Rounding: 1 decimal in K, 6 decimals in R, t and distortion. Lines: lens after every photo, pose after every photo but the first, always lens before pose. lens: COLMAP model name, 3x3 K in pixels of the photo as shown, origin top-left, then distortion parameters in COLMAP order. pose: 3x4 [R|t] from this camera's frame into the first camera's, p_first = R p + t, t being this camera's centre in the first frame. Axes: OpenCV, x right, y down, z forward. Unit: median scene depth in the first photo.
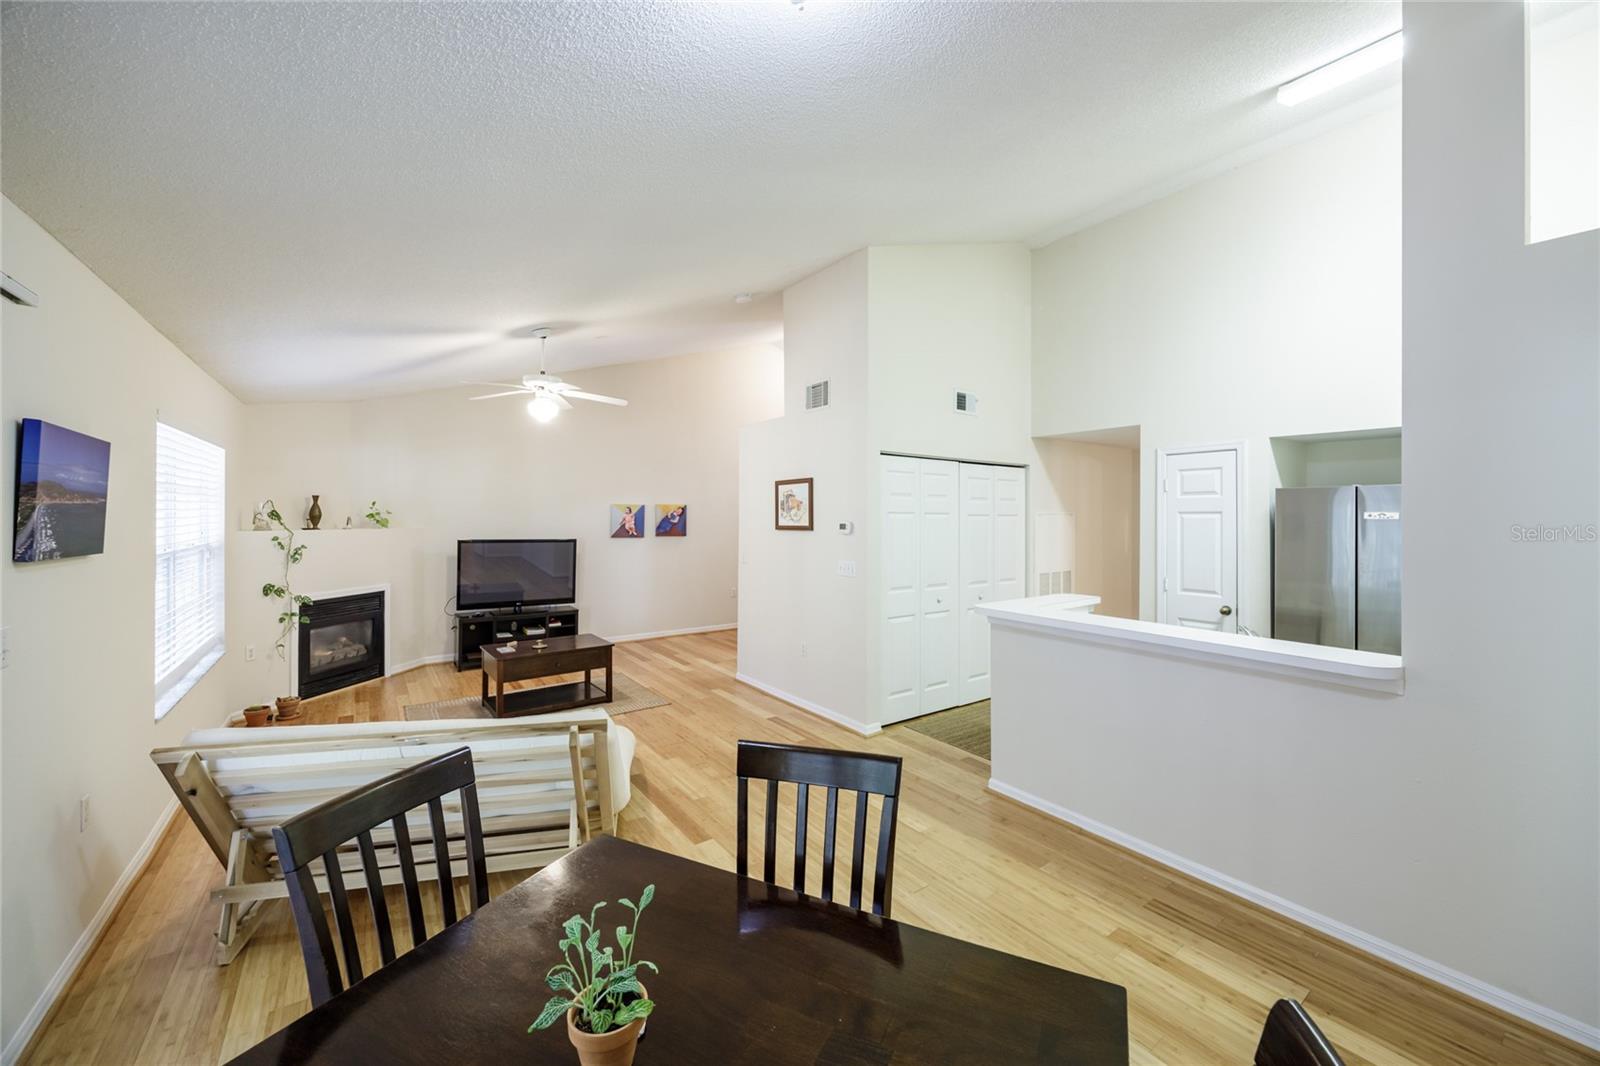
lens RADIAL K [[603.2, 0, 798.8], [0, 603.2, 515.3], [0, 0, 1]] dist [-0.001628, -0.000125]
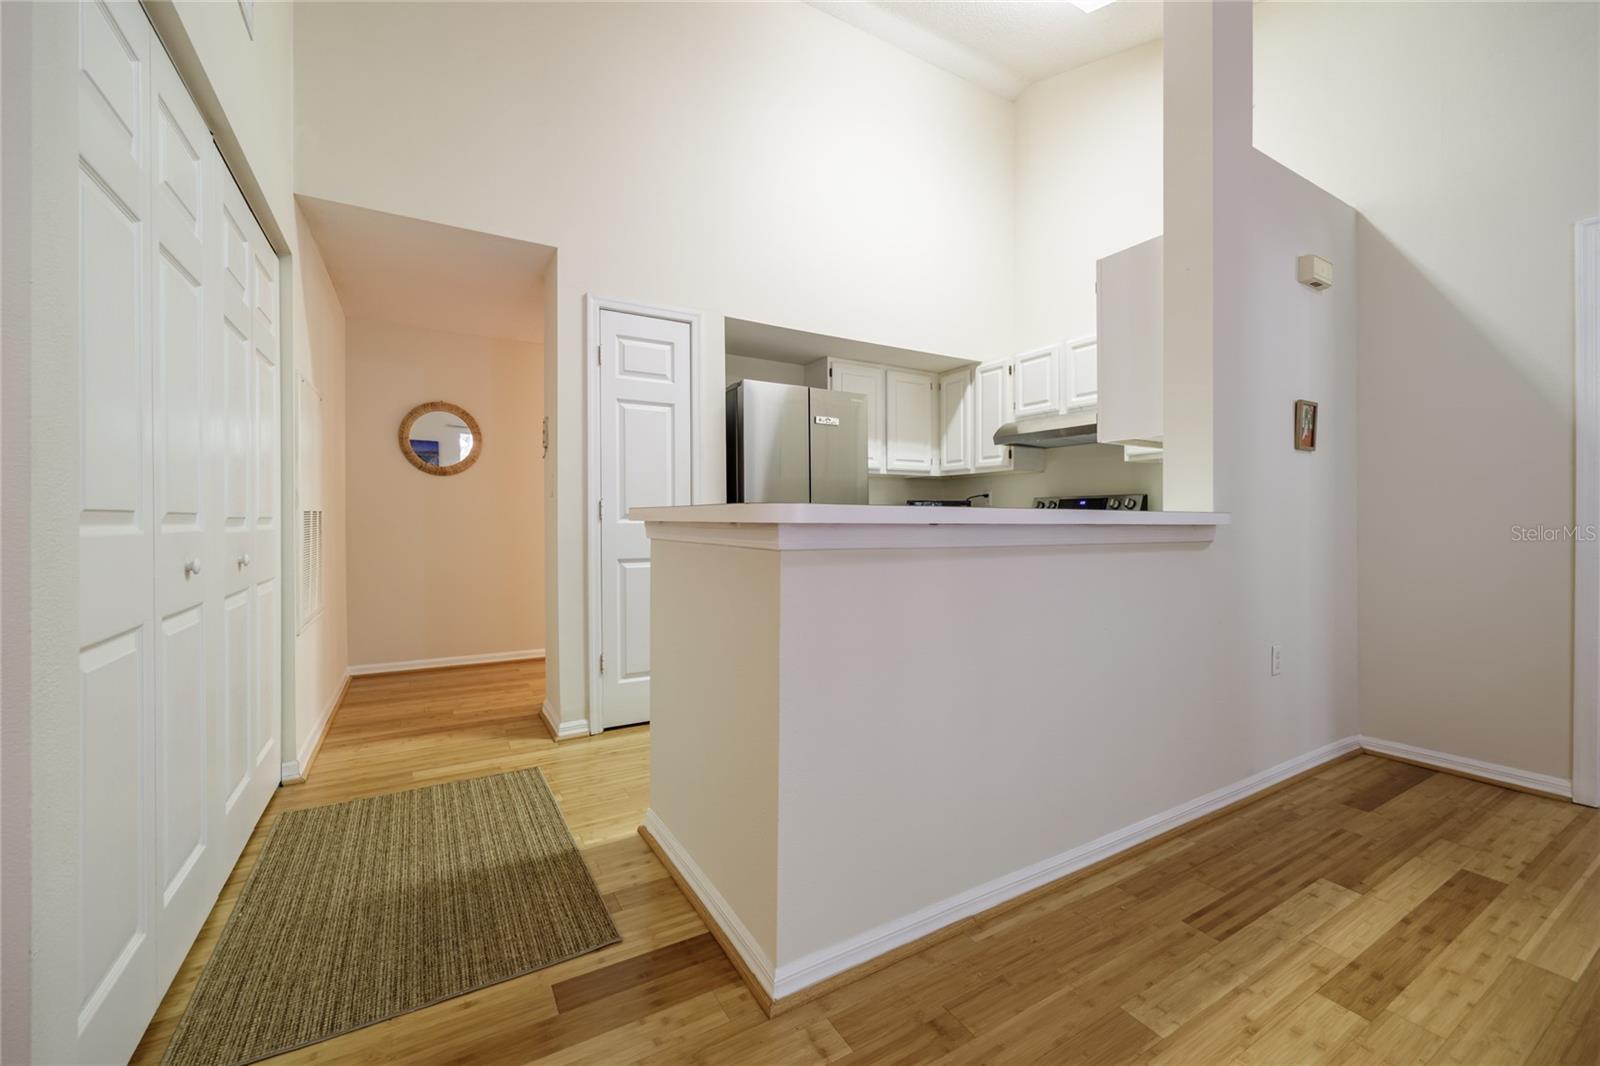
lens RADIAL K [[636.7, 0, 803.3], [0, 636.7, 525.6], [0, 0, 1]] dist [-0.002616, -0.000334]
pose [[0.081794, -0.009607, 0.996603, -0.071480], [-0.007036, 0.999923, 0.010216, 0.177515], [-0.996624, -0.007848, 0.081720, 1.055516]]
